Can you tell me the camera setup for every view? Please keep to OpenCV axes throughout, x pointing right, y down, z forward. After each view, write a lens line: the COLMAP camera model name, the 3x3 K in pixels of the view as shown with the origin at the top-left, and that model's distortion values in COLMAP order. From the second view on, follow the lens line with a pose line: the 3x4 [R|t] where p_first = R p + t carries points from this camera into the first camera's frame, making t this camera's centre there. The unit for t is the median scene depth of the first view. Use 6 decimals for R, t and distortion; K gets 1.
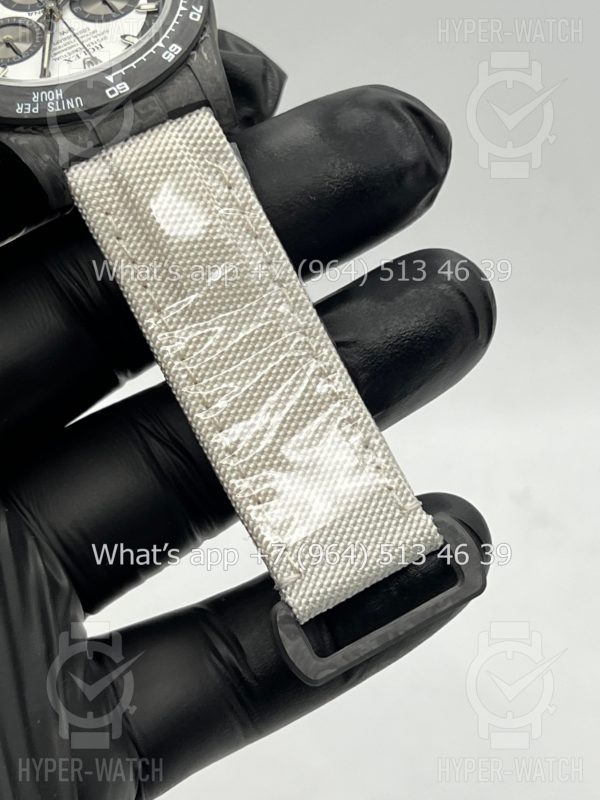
lens RADIAL K [[1901.5, 0, 295.4], [0, 1901.5, 400.0], [0, 0, 1]] dist [0.231330, -0.571840]
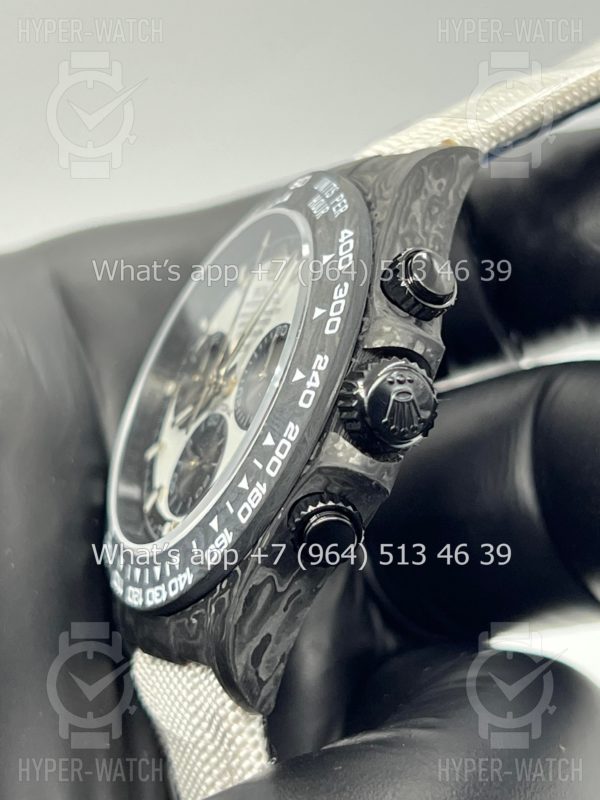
lens RADIAL K [[1901.5, 0, 295.4], [0, 1901.5, 400.0], [0, 0, 1]] dist [0.231330, -0.571840]
pose [[-0.097441, -0.397659, 0.912345, -0.740445], [0.934594, -0.351675, -0.053466, -0.152446], [0.342109, 0.847462, 0.405917, 0.777968]]
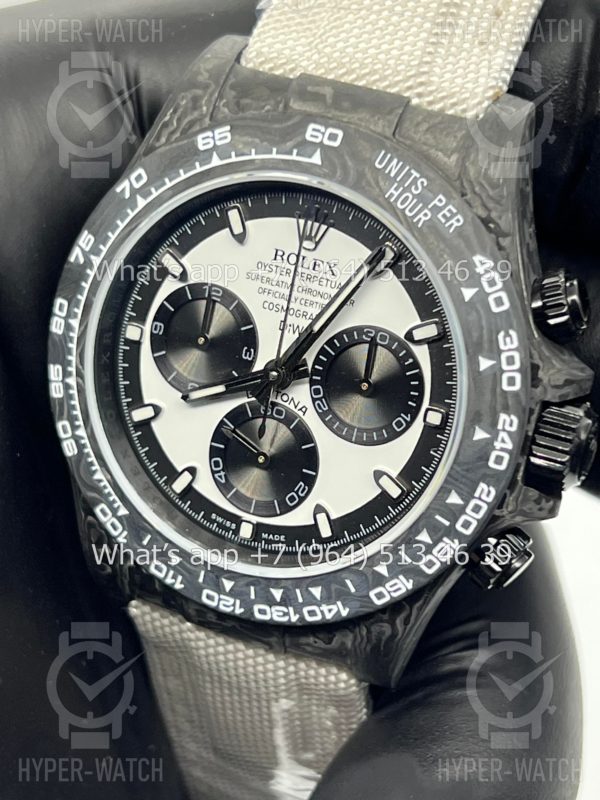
lens RADIAL K [[1901.5, 0, 295.4], [0, 1901.5, 400.0], [0, 0, 1]] dist [0.231330, -0.571840]
pose [[-0.655397, -0.707242, 0.265074, -0.304364], [0.751963, -0.578127, 0.316735, -0.405495], [-0.070761, 0.406913, 0.910722, 0.474498]]
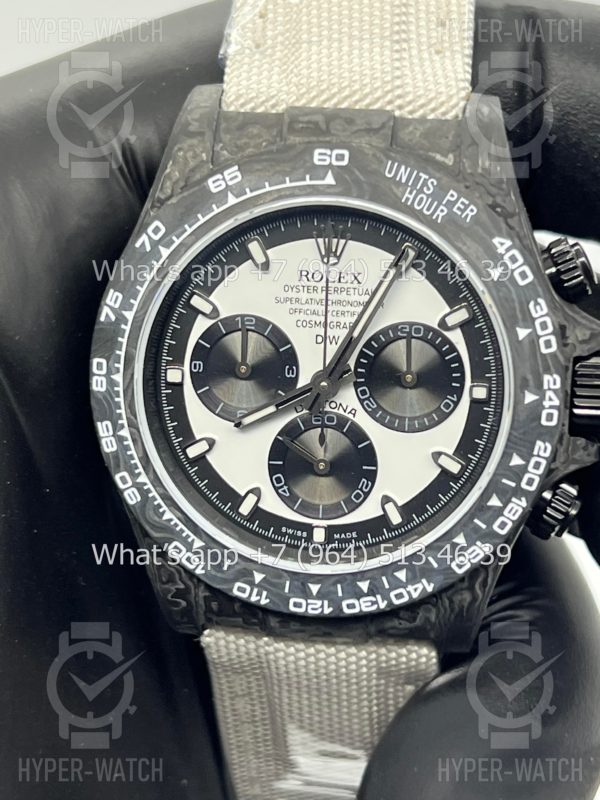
lens RADIAL K [[1901.5, 0, 295.4], [0, 1901.5, 400.0], [0, 0, 1]] dist [0.231330, -0.571840]
pose [[-0.826737, -0.546620, 0.133087, -0.213506], [0.538380, -0.700061, 0.469107, -0.529565], [-0.163255, 0.459480, 0.873056, 0.459943]]
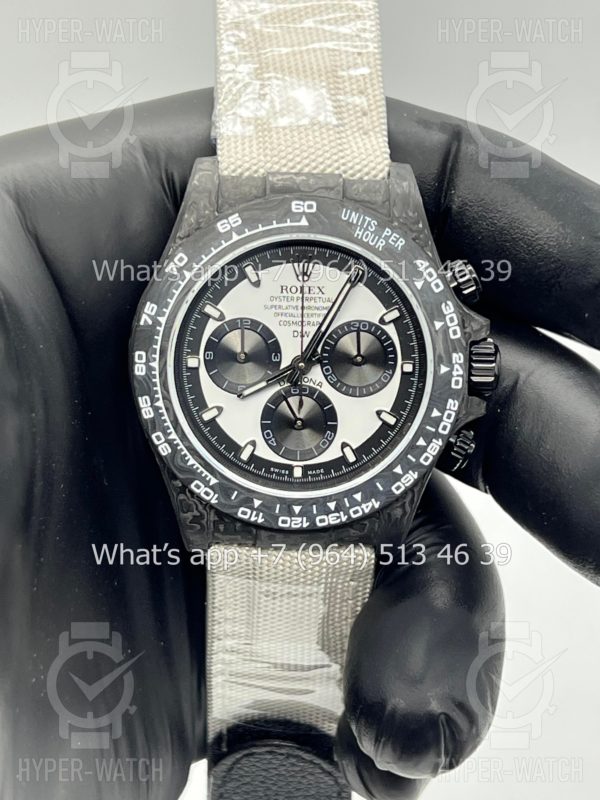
lens RADIAL K [[1901.5, 0, 295.4], [0, 1901.5, 400.0], [0, 0, 1]] dist [0.231330, -0.571840]
pose [[-0.855709, -0.517382, 0.008813, -0.145643], [0.428087, -0.698250, 0.573749, -0.765946], [-0.290694, 0.494735, 0.818984, 0.268452]]
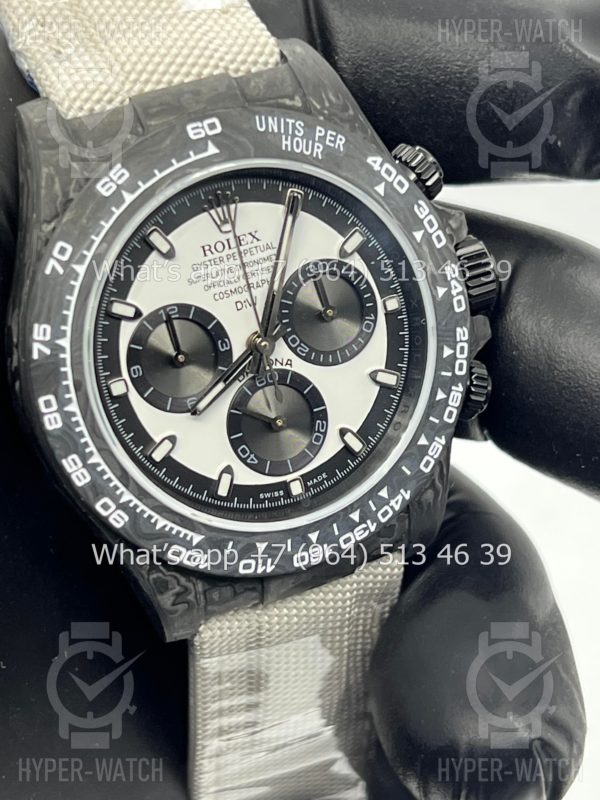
lens RADIAL K [[1901.5, 0, 295.4], [0, 1901.5, 400.0], [0, 0, 1]] dist [0.231330, -0.571840]
pose [[-0.937500, -0.225689, -0.264875, 0.032819], [0.017061, -0.790060, 0.612793, -0.639645], [-0.347567, 0.569974, 0.744531, 0.537293]]
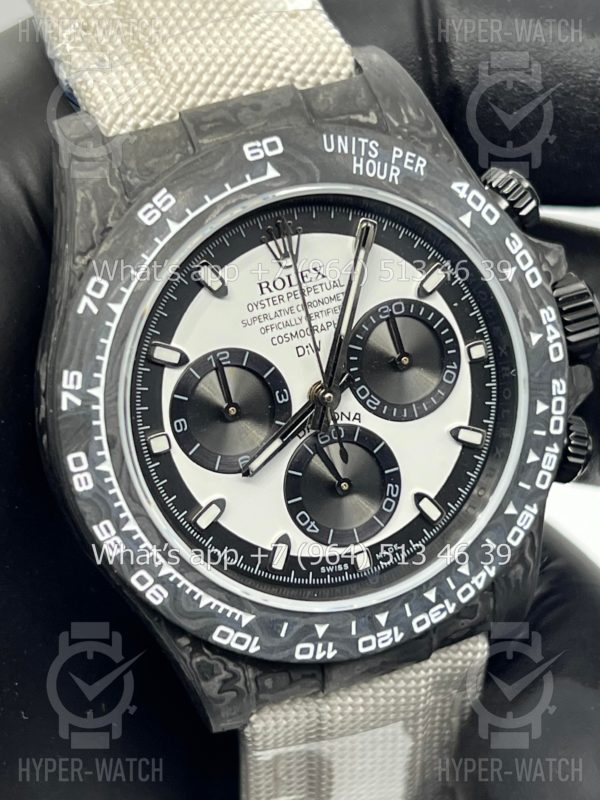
lens RADIAL K [[1901.5, 0, 295.4], [0, 1901.5, 400.0], [0, 0, 1]] dist [0.231330, -0.571840]
pose [[-0.946727, -0.244507, -0.209580, 0.001316], [0.066519, -0.785234, 0.615615, -0.573756], [-0.315092, 0.568879, 0.759667, 0.590083]]
